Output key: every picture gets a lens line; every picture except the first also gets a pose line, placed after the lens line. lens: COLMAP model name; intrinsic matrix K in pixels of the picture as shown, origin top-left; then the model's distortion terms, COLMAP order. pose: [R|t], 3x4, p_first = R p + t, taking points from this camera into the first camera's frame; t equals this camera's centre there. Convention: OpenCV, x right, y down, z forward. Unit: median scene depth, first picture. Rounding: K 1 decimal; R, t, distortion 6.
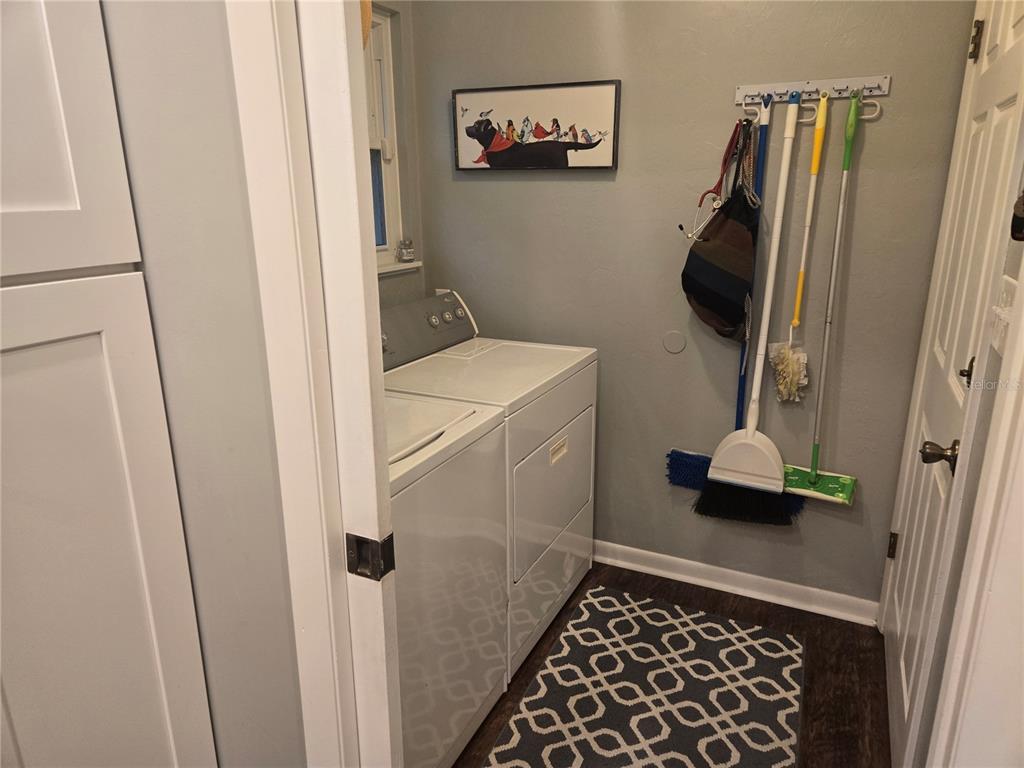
lens RADIAL K [[687.3, 0, 512.0], [0, 687.3, 384.0], [0, 0, 1]] dist [0.088807, -0.074207]
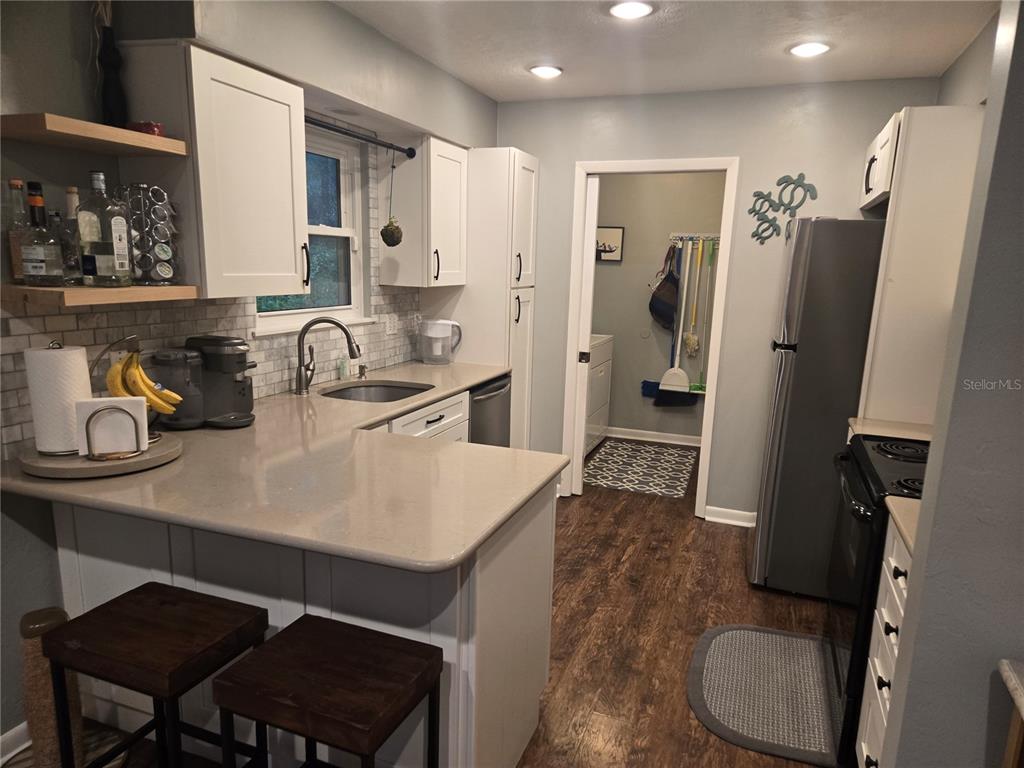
lens RADIAL K [[668.4, 0, 513.4], [0, 668.4, 398.8], [0, 0, 1]] dist [0.084548, -0.076434]
pose [[0.995938, 0.017088, 0.088408, -0.453496], [-0.010822, 0.997426, -0.070883, 0.362421], [-0.089392, 0.069638, 0.993559, -1.347461]]
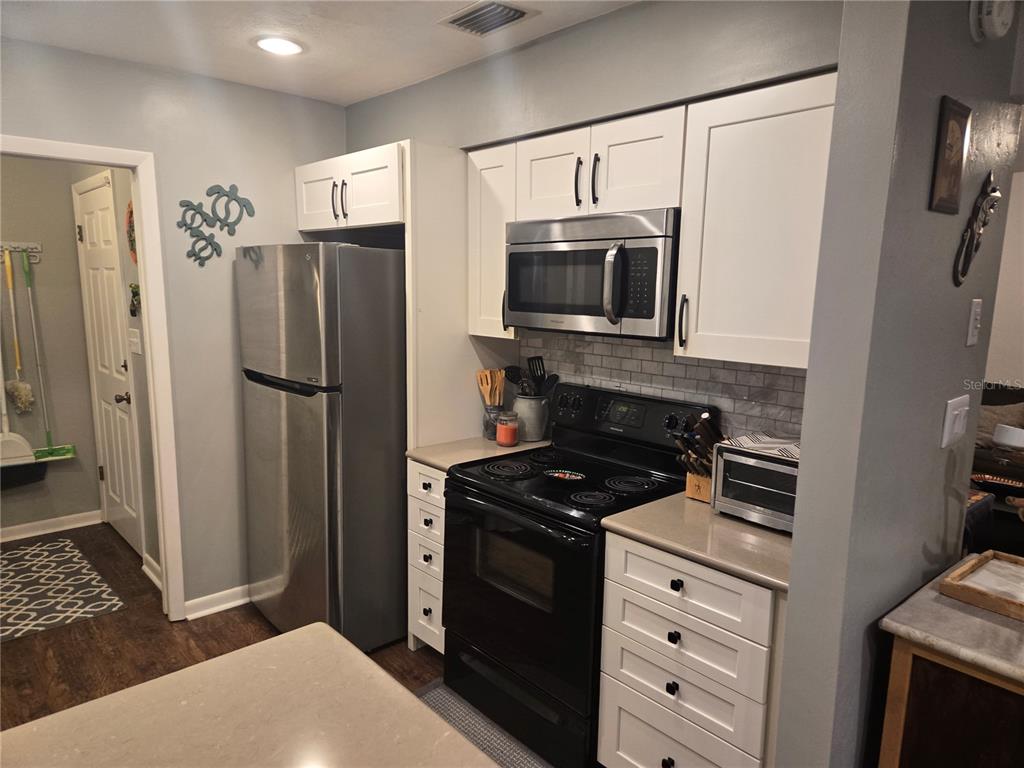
lens RADIAL K [[680.4, 0, 510.1], [0, 680.4, 399.0], [0, 0, 1]] dist [0.088974, -0.068077]
pose [[0.390809, -0.146205, 0.908786, -0.746436], [0.237265, 0.969942, 0.054011, 0.193049], [-0.889367, 0.194515, 0.413751, -0.858504]]
